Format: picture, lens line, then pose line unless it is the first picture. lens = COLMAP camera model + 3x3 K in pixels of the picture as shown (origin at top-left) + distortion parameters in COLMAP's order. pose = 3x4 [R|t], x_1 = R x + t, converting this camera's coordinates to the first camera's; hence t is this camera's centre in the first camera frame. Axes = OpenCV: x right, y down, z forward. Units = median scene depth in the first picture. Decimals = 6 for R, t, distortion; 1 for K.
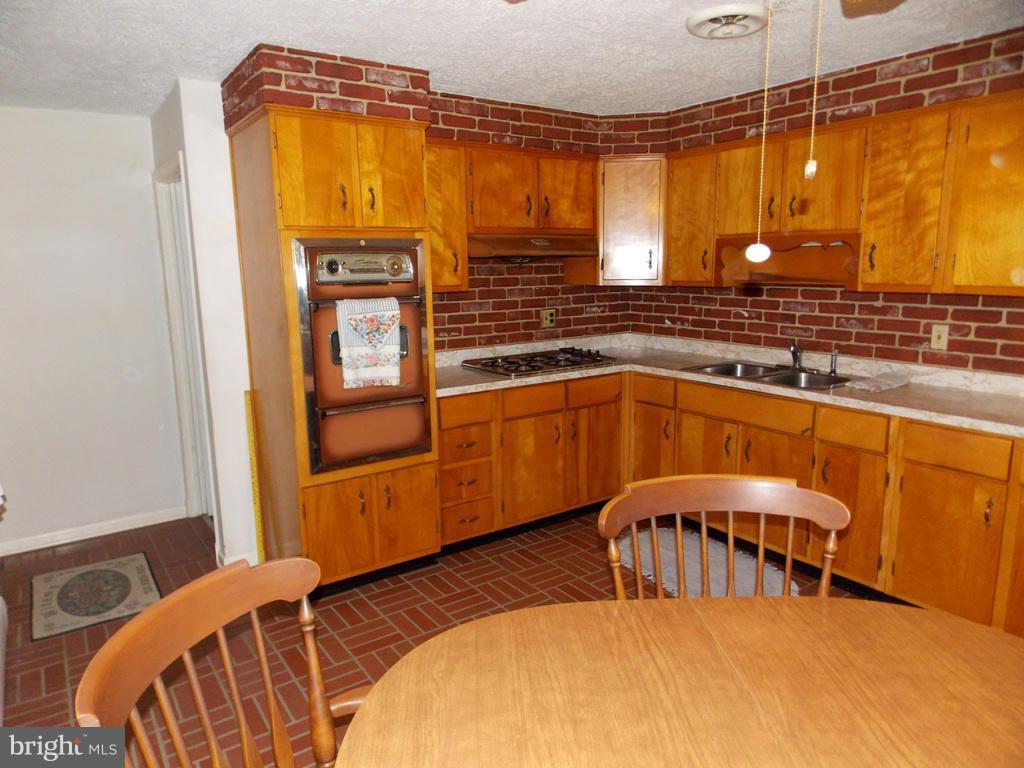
lens RADIAL K [[698.3, 0, 511.6], [0, 698.3, 378.4], [0, 0, 1]] dist [0.012026, 0.002904]
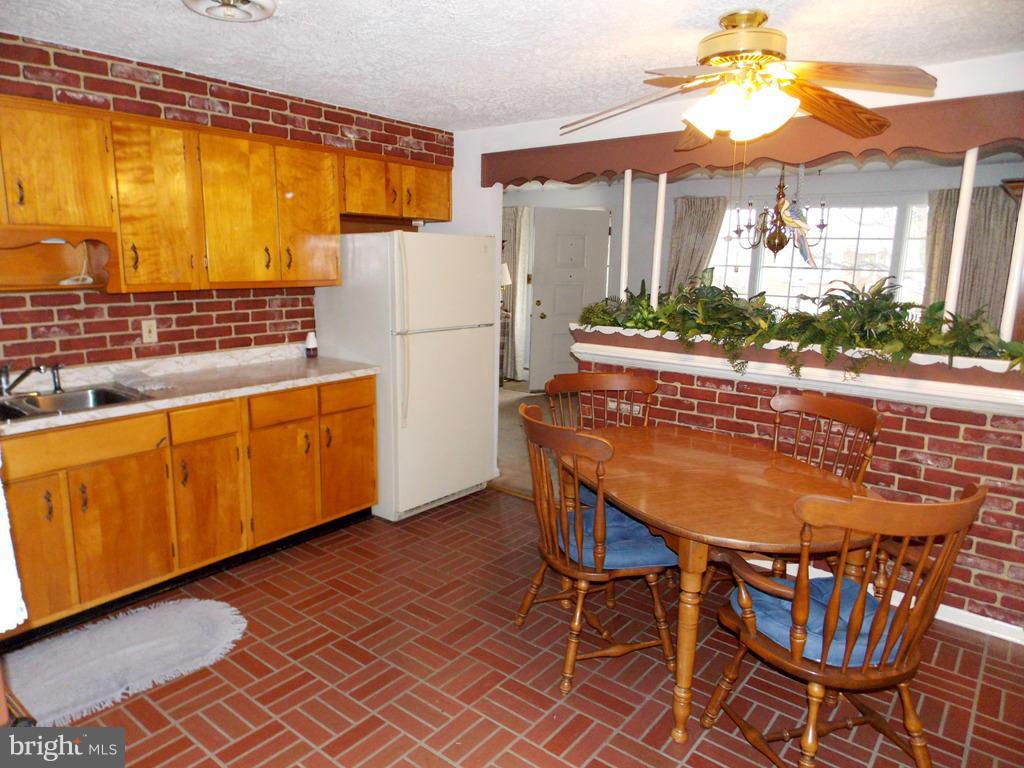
lens RADIAL K [[698.3, 0, 509.0], [0, 698.3, 380.9], [0, 0, 1]] dist [0.012026, 0.002904]
pose [[-0.301086, -0.162499, 0.939650, -0.594570], [0.158256, 0.963195, 0.217280, -0.133875], [-0.940374, 0.214125, -0.264288, 0.787508]]
